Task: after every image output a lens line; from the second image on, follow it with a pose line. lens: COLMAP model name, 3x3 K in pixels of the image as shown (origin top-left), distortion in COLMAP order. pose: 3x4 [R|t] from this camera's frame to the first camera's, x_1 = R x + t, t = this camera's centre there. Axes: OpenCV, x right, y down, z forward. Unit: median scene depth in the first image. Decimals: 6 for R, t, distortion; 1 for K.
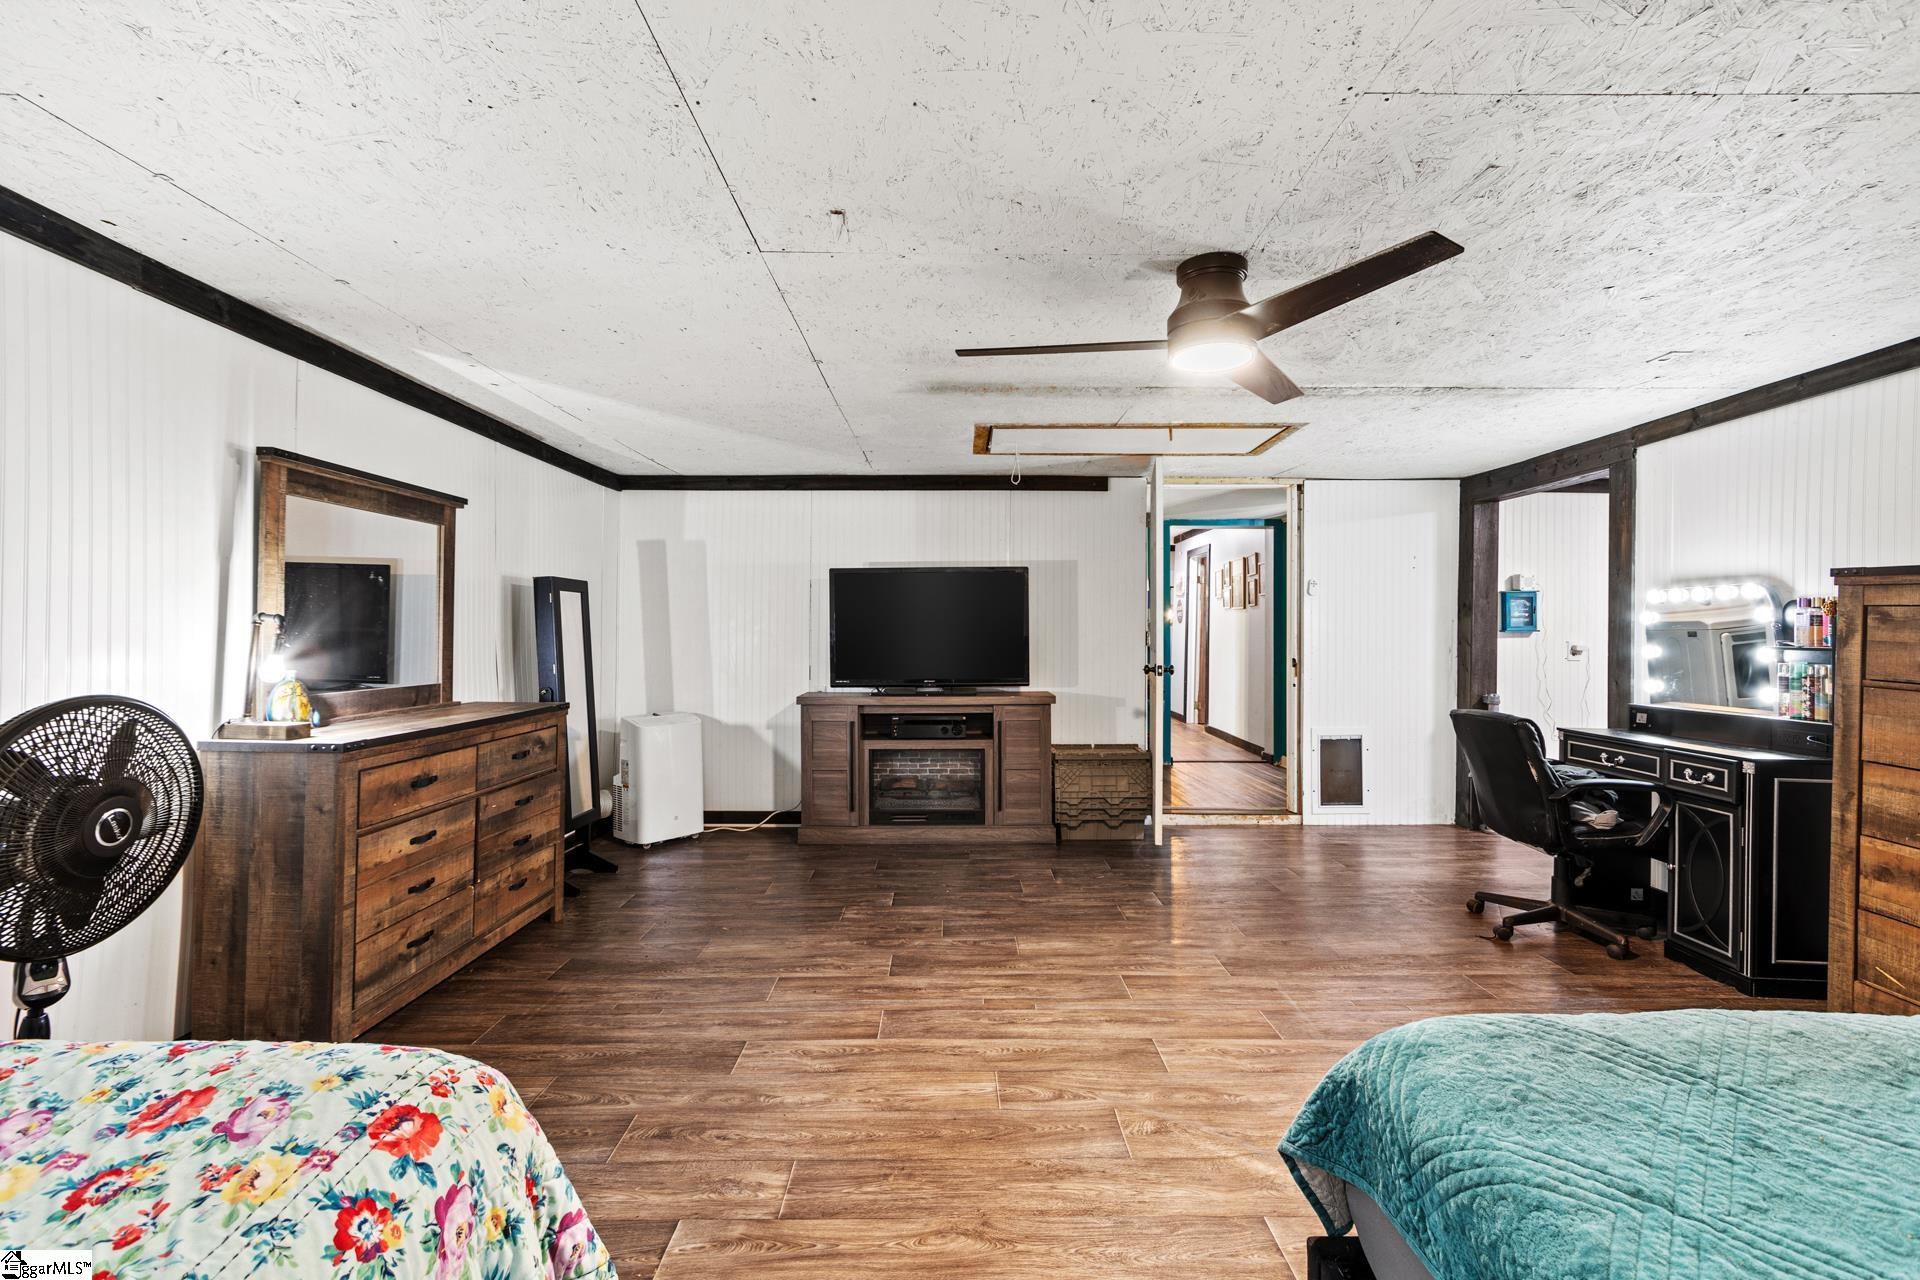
lens RADIAL K [[877.6, 0, 958.3], [0, 877.6, 629.7], [0, 0, 1]] dist [0.000232, -0.000207]
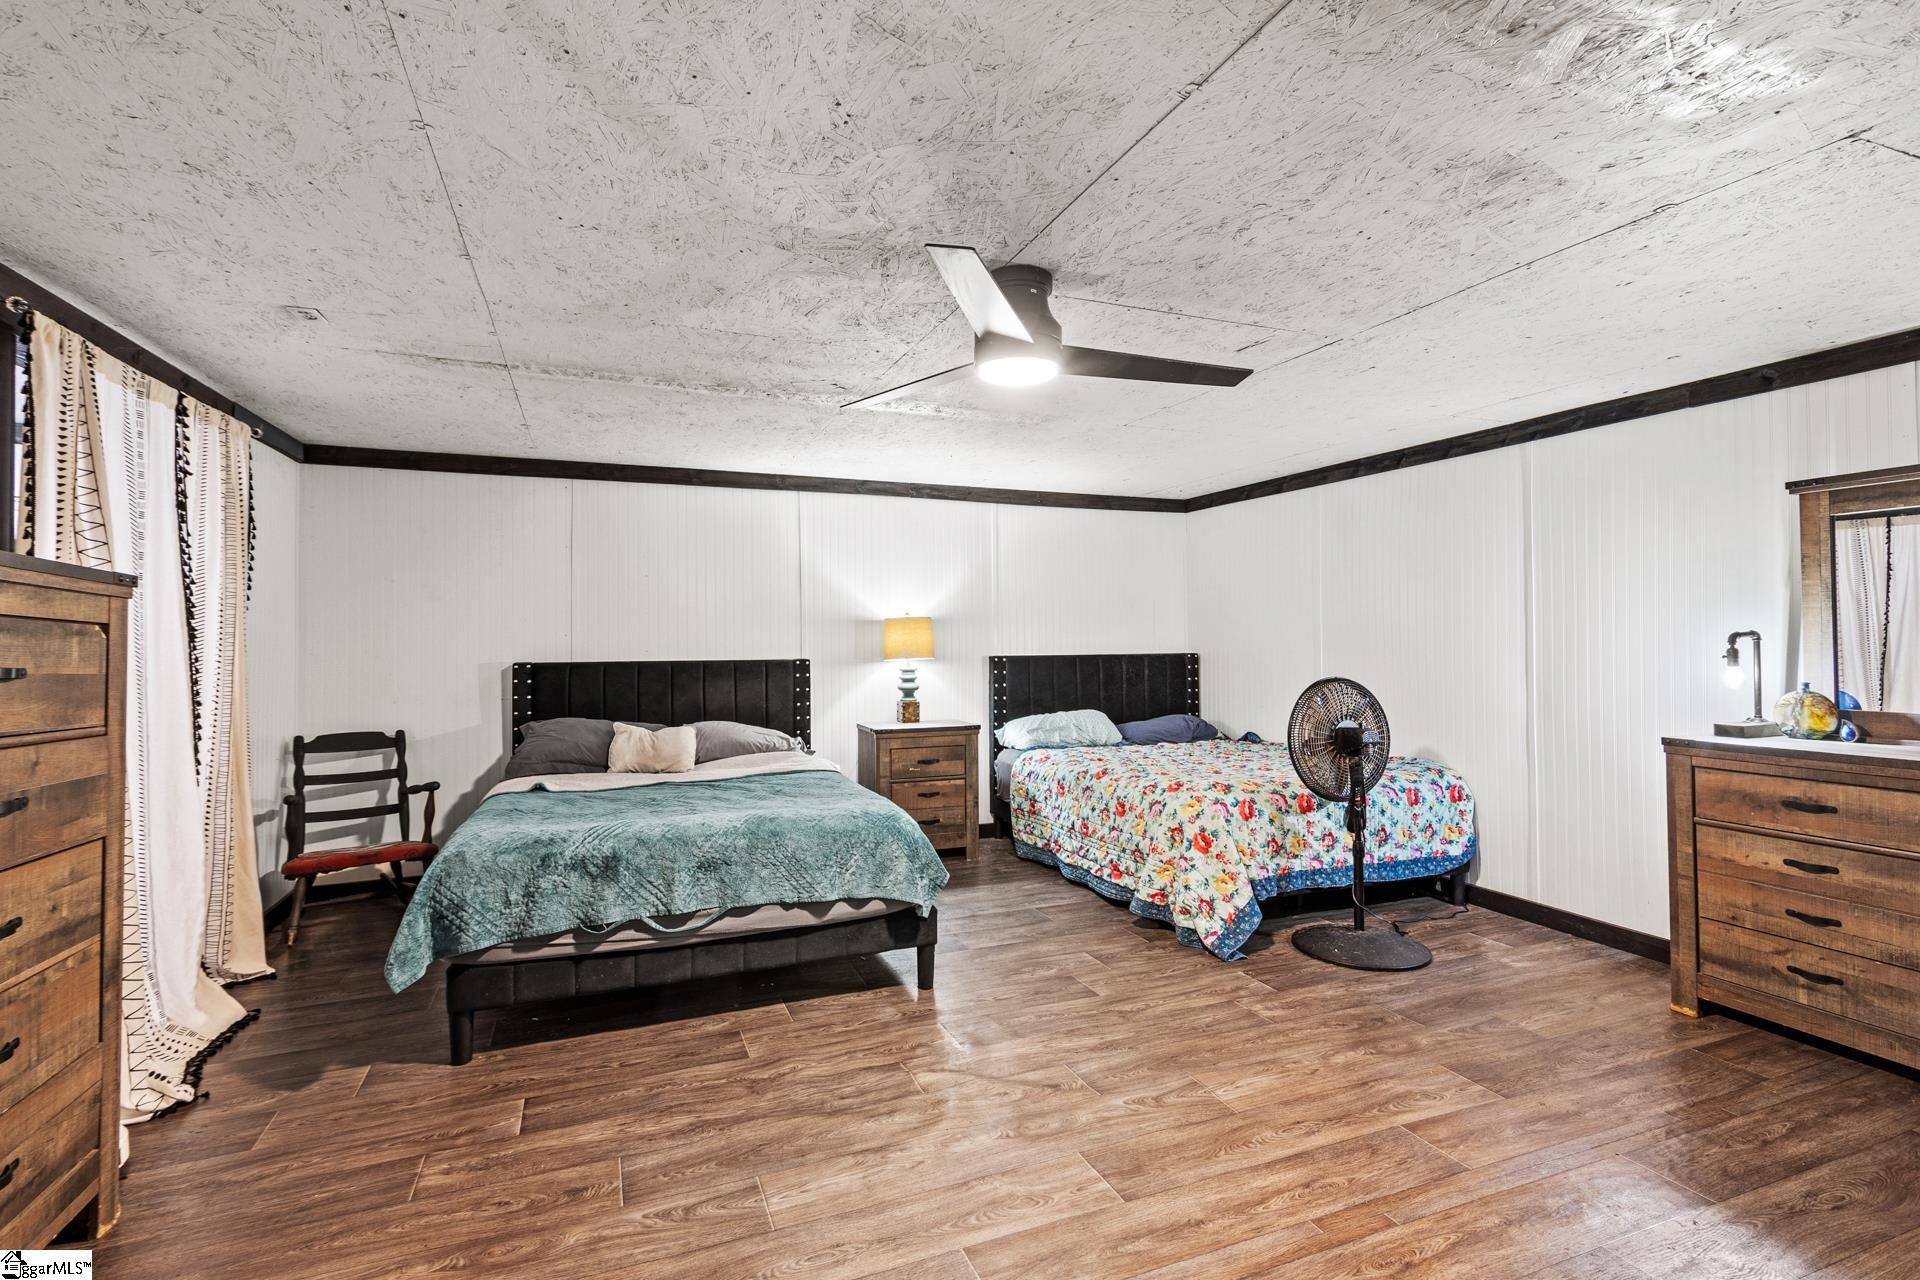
lens RADIAL K [[877.6, 0, 958.3], [0, 877.6, 629.7], [0, 0, 1]] dist [0.000232, -0.000207]
pose [[-0.926291, -0.005171, -0.376772, 0.626947], [0.002396, 0.999805, -0.019612, 0.000075], [0.376800, -0.019069, -0.926098, 1.630741]]
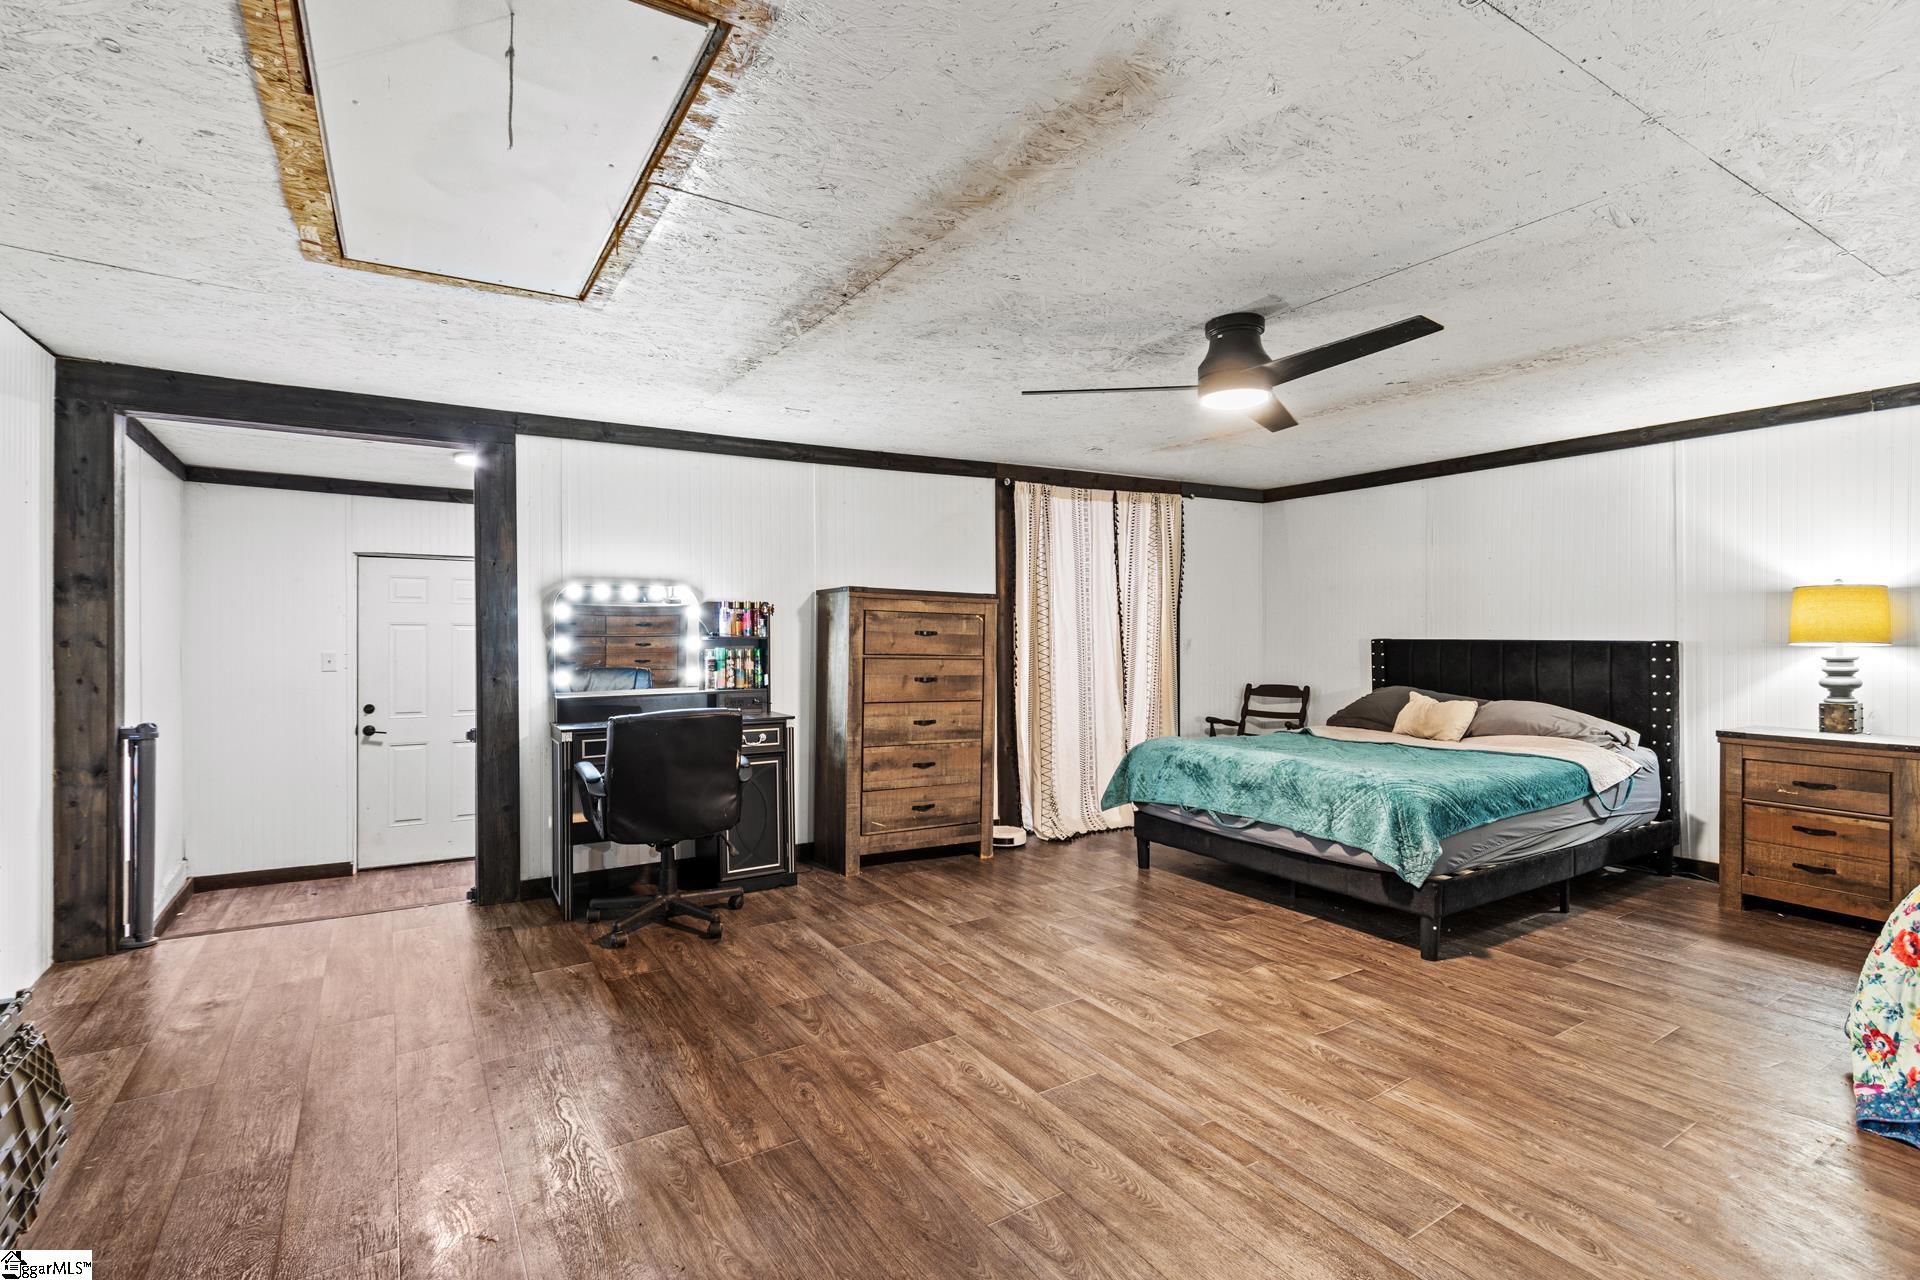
lens RADIAL K [[884.8, 0, 946.6], [0, 884.8, 637.4], [0, 0, 1]] dist [0.000806, -0.000522]
pose [[-0.531791, -0.010240, 0.846814, -0.465101], [-0.002833, 0.999943, 0.010313, 0.006588], [-0.846871, 0.003085, -0.531790, 1.718097]]
